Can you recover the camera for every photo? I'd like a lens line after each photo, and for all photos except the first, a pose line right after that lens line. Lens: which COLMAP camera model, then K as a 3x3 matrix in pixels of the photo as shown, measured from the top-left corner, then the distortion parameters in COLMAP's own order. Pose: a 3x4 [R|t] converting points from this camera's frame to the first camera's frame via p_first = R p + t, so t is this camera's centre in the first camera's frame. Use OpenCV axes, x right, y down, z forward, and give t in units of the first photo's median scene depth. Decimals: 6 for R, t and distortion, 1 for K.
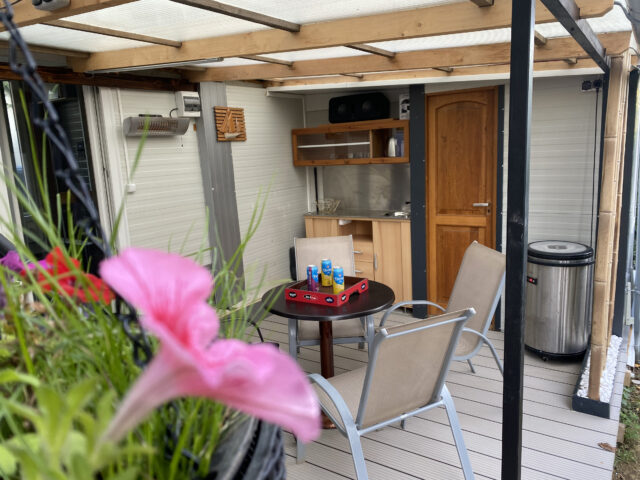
lens RADIAL K [[488.4, 0, 323.4], [0, 488.4, 241.2], [0, 0, 1]] dist [0.011735, -0.019517]
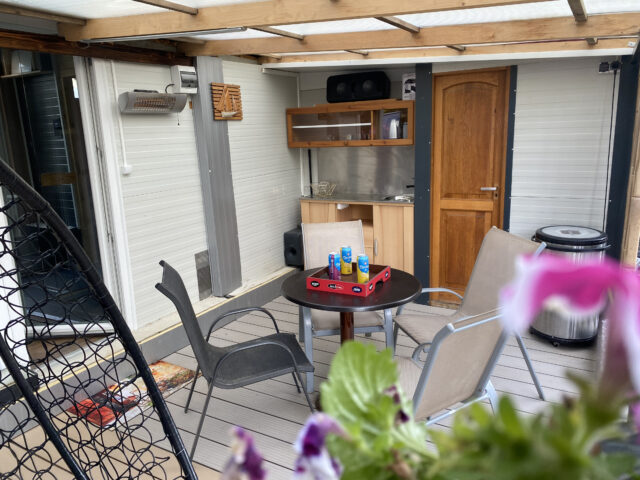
lens RADIAL K [[488.4, 0, 317.7], [0, 488.4, 241.3], [0, 0, 1]] dist [0.011735, -0.019517]
pose [[0.997921, -0.003308, 0.064365, -0.082172], [0.001018, 0.999366, 0.035576, -0.004826], [-0.064442, -0.035437, 0.997292, 0.041259]]
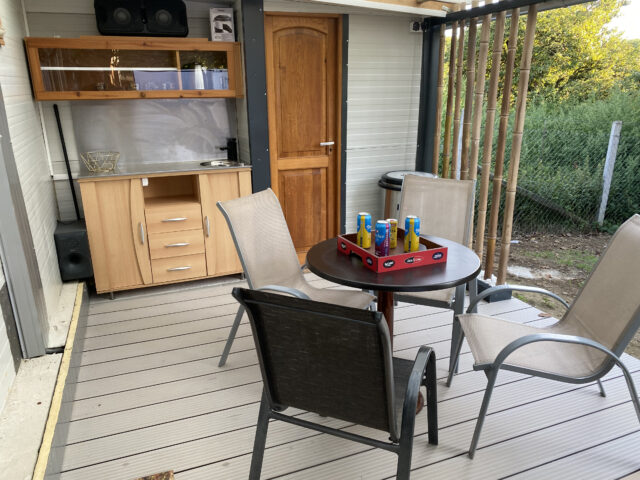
lens RADIAL K [[488.4, 0, 317.8], [0, 488.4, 235.3], [0, 0, 1]] dist [0.011735, -0.019517]
pose [[0.585441, -0.186815, 0.788898, -0.463223], [0.135498, 0.981948, 0.131978, -0.026809], [-0.799312, 0.029629, 0.600185, 0.447560]]
